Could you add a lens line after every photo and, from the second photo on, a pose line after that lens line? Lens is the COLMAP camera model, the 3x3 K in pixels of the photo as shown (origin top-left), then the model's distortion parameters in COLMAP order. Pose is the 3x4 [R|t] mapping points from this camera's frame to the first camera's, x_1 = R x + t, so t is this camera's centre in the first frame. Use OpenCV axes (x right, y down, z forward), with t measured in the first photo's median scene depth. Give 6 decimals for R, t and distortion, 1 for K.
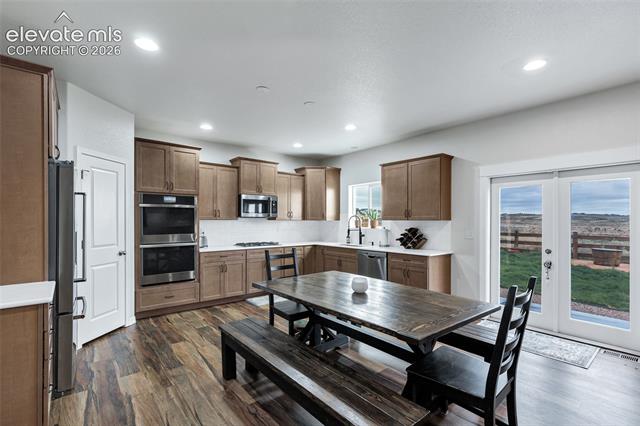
lens RADIAL K [[300.6, 0, 321.4], [0, 300.6, 221.5], [0, 0, 1]] dist [0.005868, -0.001760]
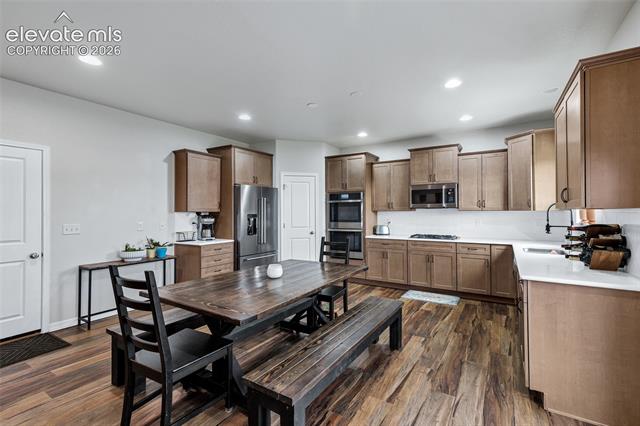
lens RADIAL K [[300.6, 0, 308.4], [0, 300.6, 210.6], [0, 0, 1]] dist [0.005868, -0.001760]
pose [[0.282192, -0.009520, -0.959311, 0.657509], [0.002460, 0.999955, -0.009199, 0.002011], [0.959355, 0.000236, 0.282202, 0.416367]]
